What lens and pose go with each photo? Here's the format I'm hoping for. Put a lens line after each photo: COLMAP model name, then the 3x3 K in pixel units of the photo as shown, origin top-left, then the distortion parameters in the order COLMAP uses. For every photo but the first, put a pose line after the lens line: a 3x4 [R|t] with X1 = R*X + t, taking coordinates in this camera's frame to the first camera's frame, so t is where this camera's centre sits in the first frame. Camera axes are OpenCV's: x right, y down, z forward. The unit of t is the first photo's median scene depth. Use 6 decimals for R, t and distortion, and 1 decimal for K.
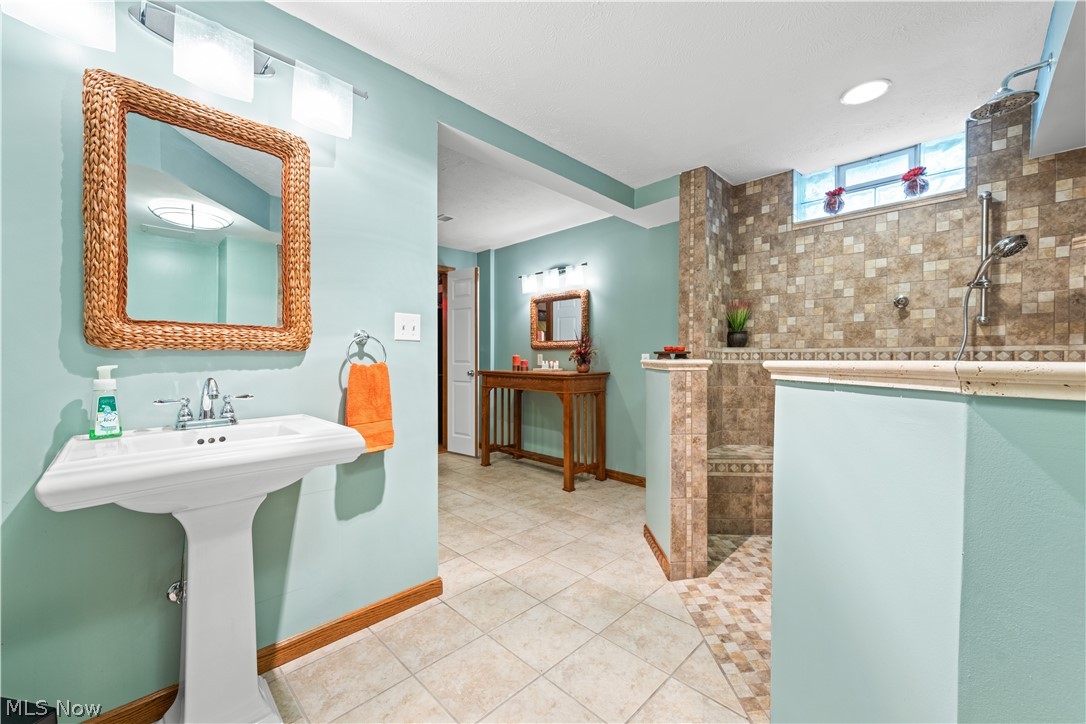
lens RADIAL K [[427.1, 0, 536.6], [0, 427.1, 359.4], [0, 0, 1]] dist [0.005003, -0.001032]
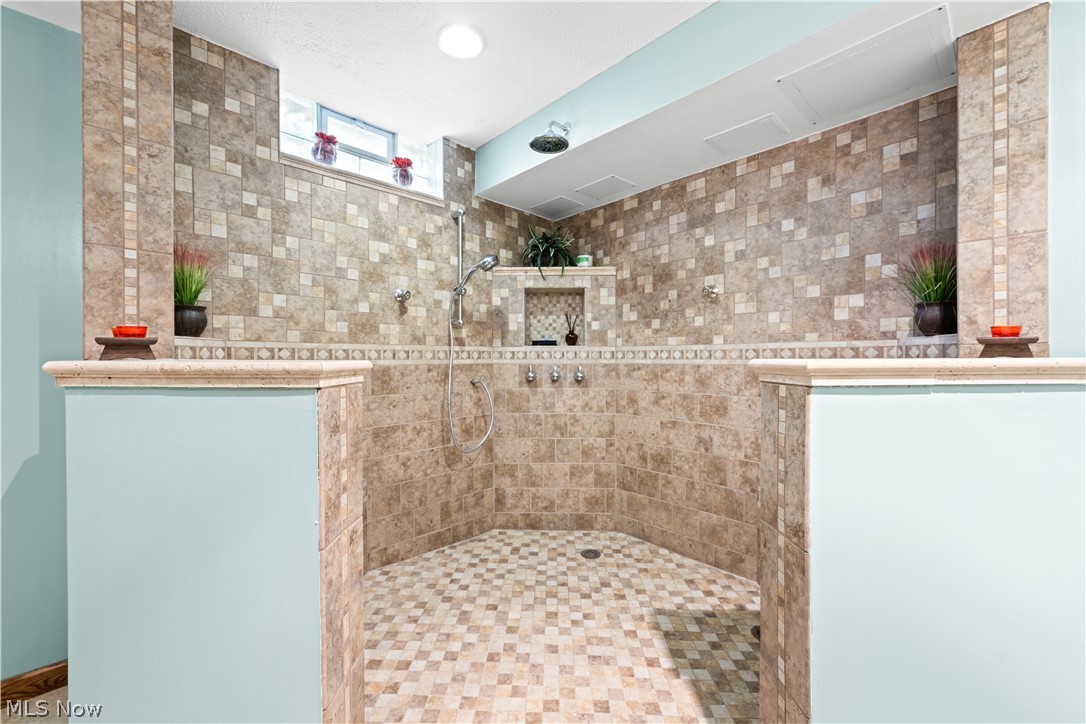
lens RADIAL K [[427.1, 0, 537.0], [0, 427.1, 361.2], [0, 0, 1]] dist [0.005003, -0.001032]
pose [[0.014969, -0.008429, 0.999852, -0.062365], [0.003800, 0.999958, 0.008373, -0.000309], [-0.999881, 0.003674, 0.015001, 0.657613]]
